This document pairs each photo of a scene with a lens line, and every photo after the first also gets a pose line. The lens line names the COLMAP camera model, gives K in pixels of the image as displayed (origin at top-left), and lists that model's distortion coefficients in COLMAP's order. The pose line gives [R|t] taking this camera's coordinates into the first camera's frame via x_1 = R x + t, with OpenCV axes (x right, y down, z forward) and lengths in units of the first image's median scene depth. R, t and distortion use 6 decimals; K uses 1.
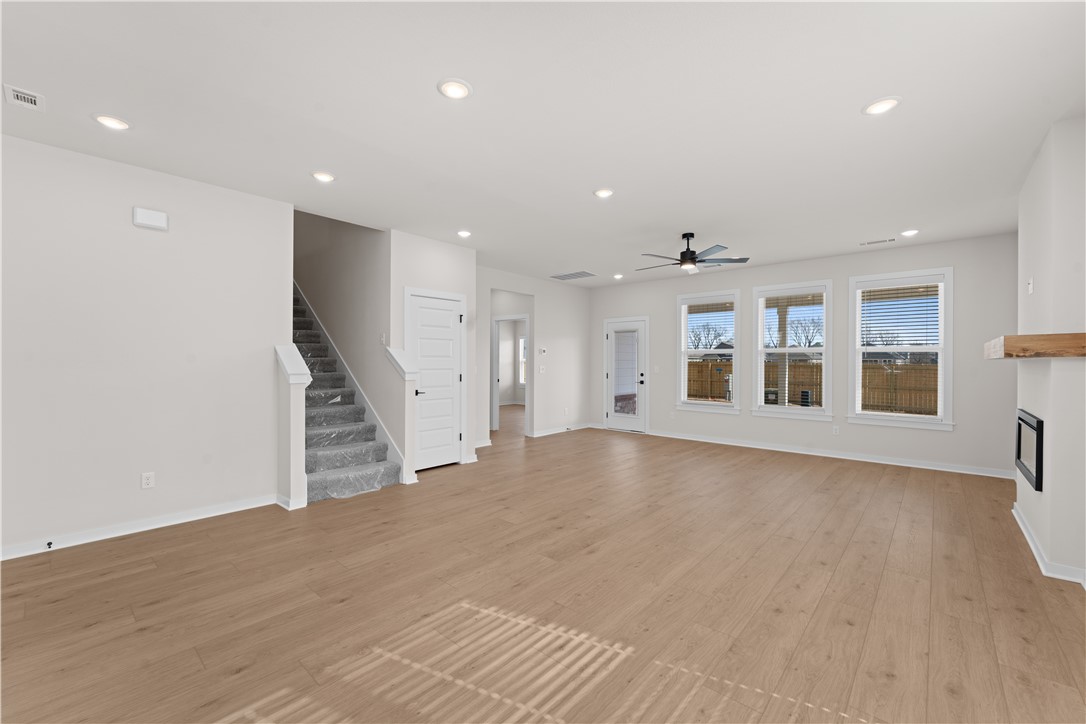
lens RADIAL K [[445.3, 0, 539.1], [0, 445.3, 361.6], [0, 0, 1]] dist [-0.006886, 0.000790]
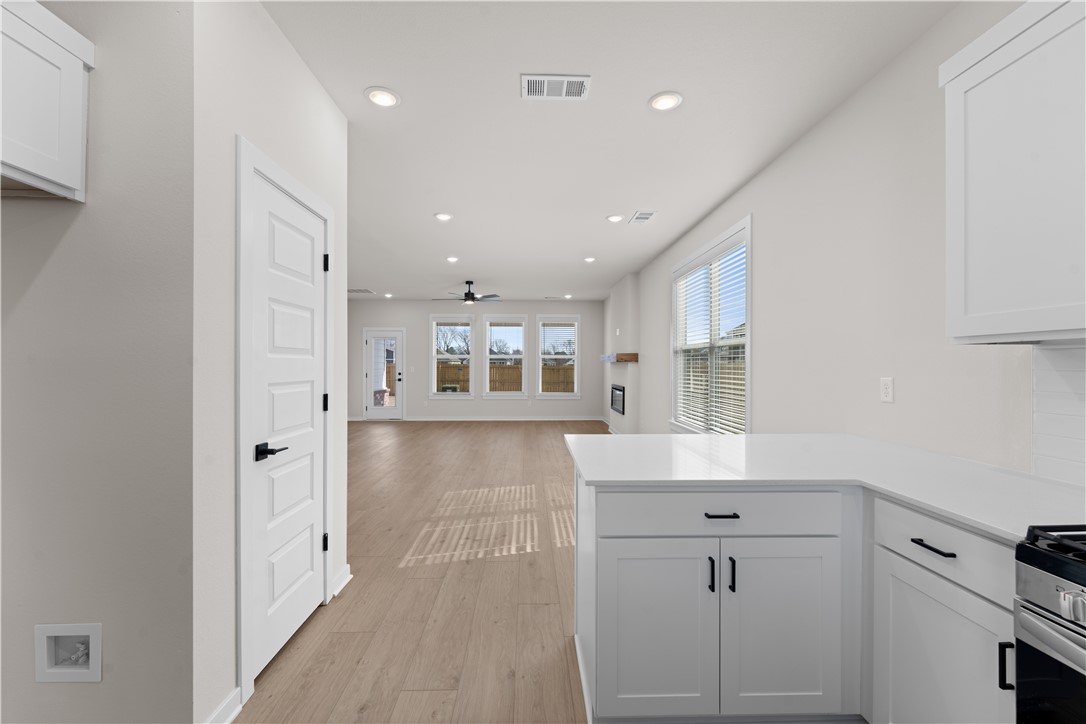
lens RADIAL K [[445.3, 0, 539.8], [0, 445.3, 364.3], [0, 0, 1]] dist [-0.006886, 0.000790]
pose [[0.724568, -0.002892, 0.689198, -0.726275], [0.000695, 0.999994, 0.003465, -0.003586], [-0.689203, -0.002032, 0.724565, -0.385431]]
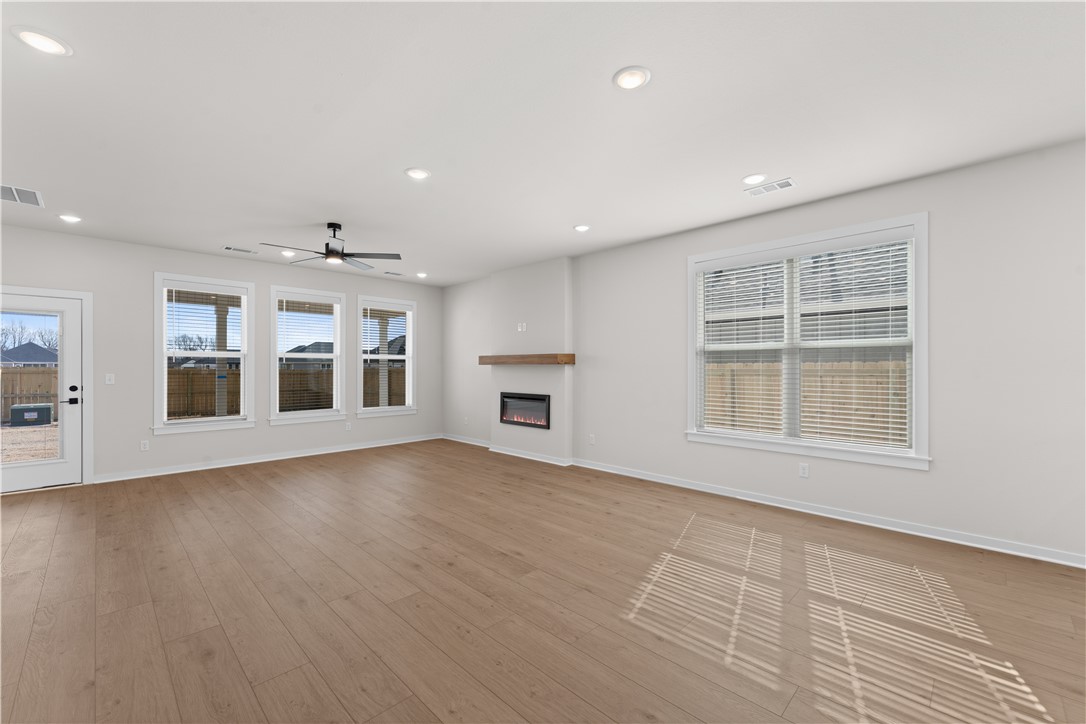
lens RADIAL K [[445.3, 0, 542.9], [0, 445.3, 364.1], [0, 0, 1]] dist [-0.006886, 0.000790]
pose [[0.048631, 0.002131, 0.998815, -0.700566], [0.001256, 0.999997, -0.002194, -0.003615], [-0.998816, 0.001362, 0.048628, 0.695950]]
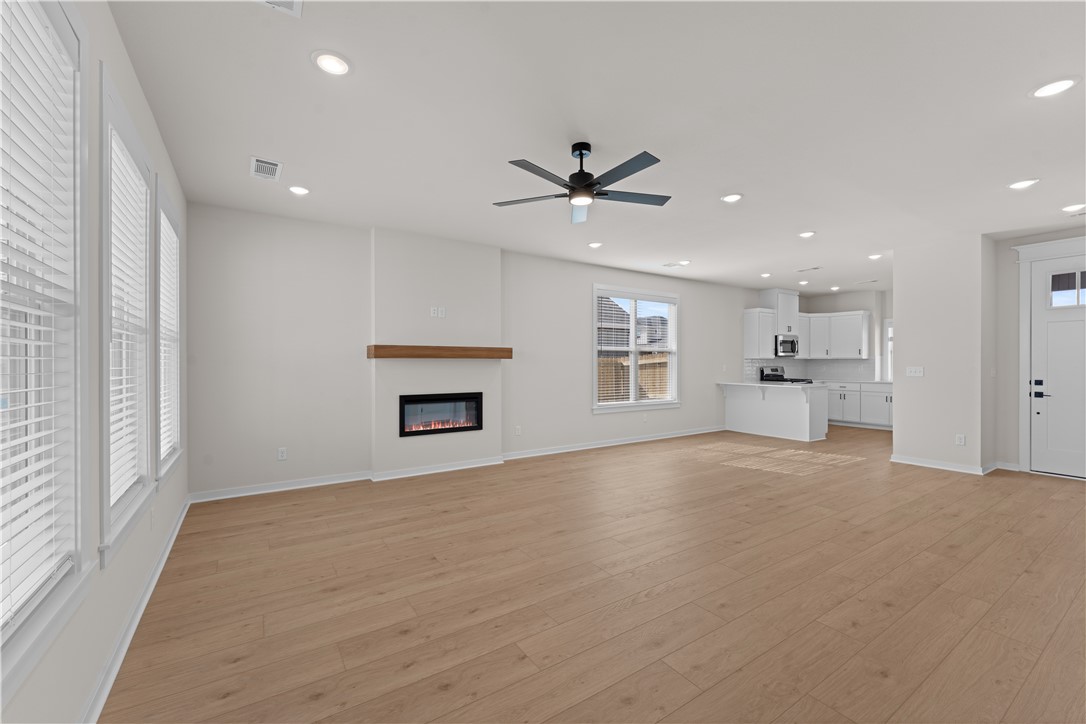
lens RADIAL K [[445.3, 0, 536.5], [0, 445.3, 359.6], [0, 0, 1]] dist [-0.006886, 0.000790]
pose [[-0.965616, -0.001502, 0.259970, 0.306964], [-0.003010, 0.999981, -0.005402, 0.003947], [-0.259957, -0.005999, -0.965602, 2.067724]]
